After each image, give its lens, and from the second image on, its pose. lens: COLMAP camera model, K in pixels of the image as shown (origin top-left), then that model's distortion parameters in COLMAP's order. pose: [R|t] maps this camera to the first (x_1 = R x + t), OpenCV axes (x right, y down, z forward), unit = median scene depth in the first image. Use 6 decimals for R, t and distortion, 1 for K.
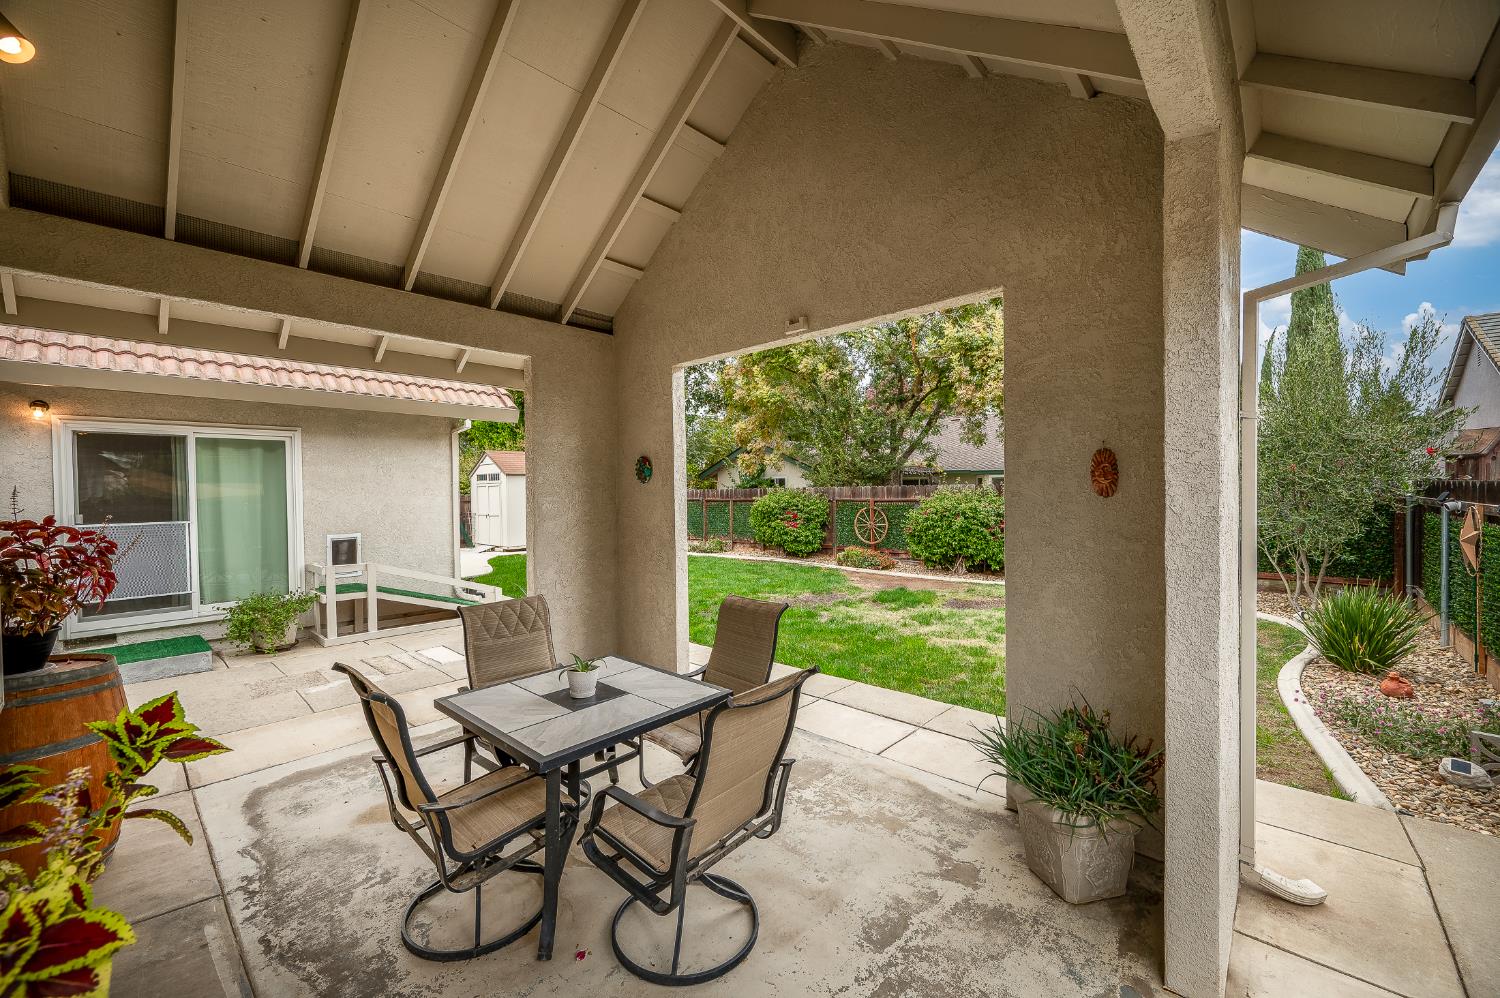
lens RADIAL K [[595.9, 0, 750.0], [0, 595.9, 499.0], [0, 0, 1]] dist [-0.000412, -0.000097]
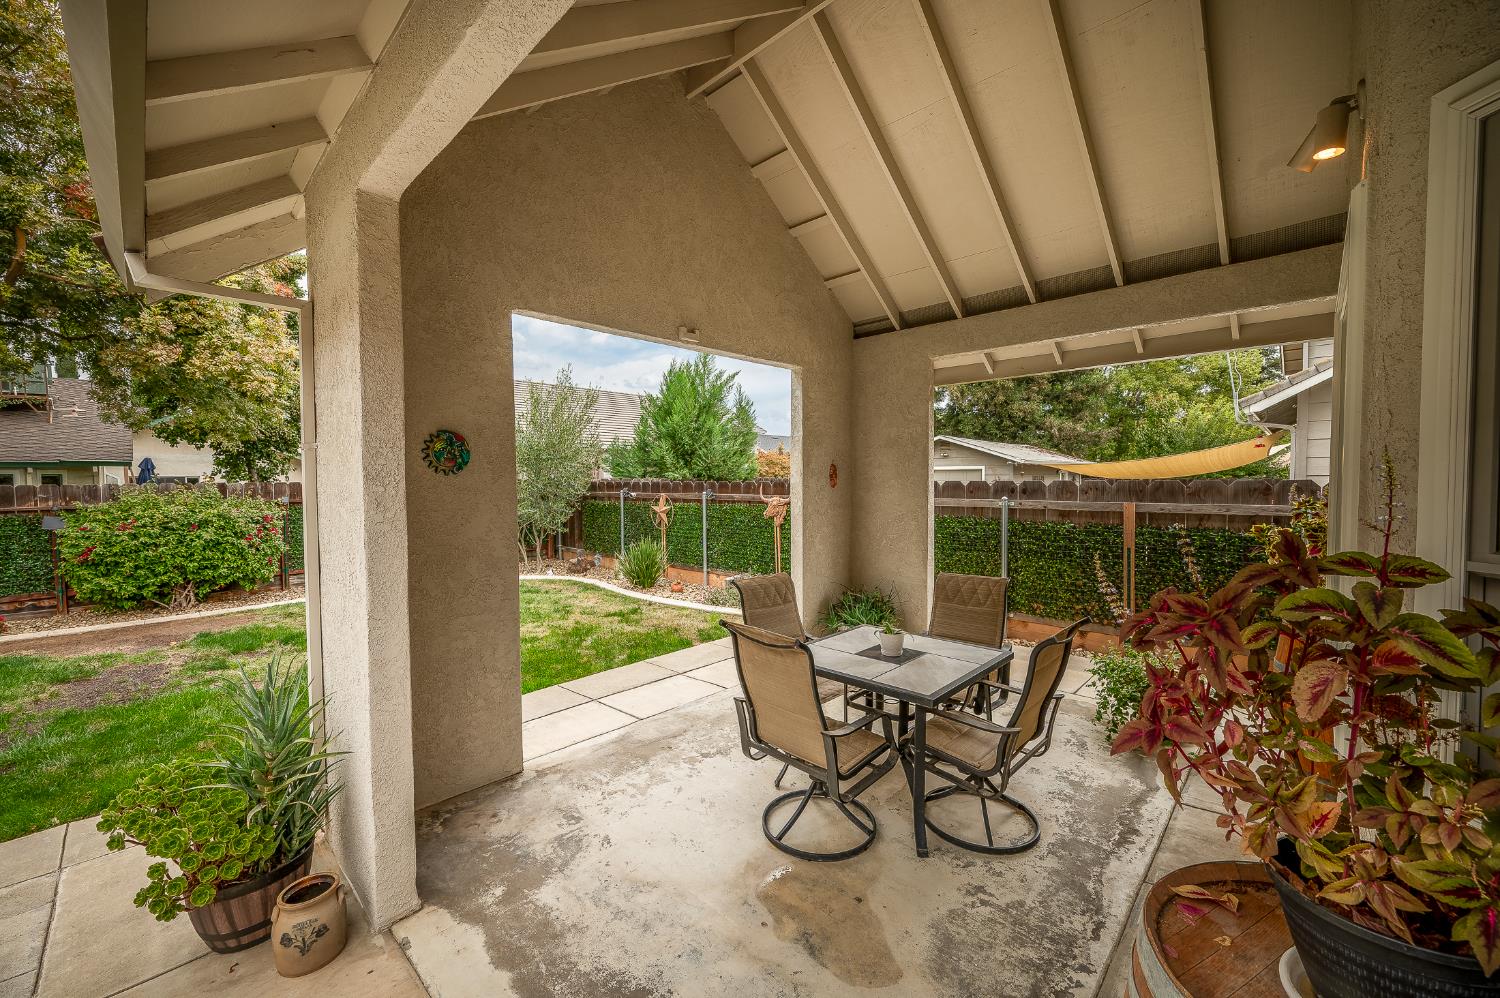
lens RADIAL K [[595.9, 0, 750.0], [0, 595.9, 499.0], [0, 0, 1]] dist [-0.000412, -0.000097]
pose [[0.014925, -0.017767, 0.999731, -1.282700], [0.023619, 0.999569, 0.017411, -0.006275], [-0.999610, 0.023353, 0.015338, 1.099792]]
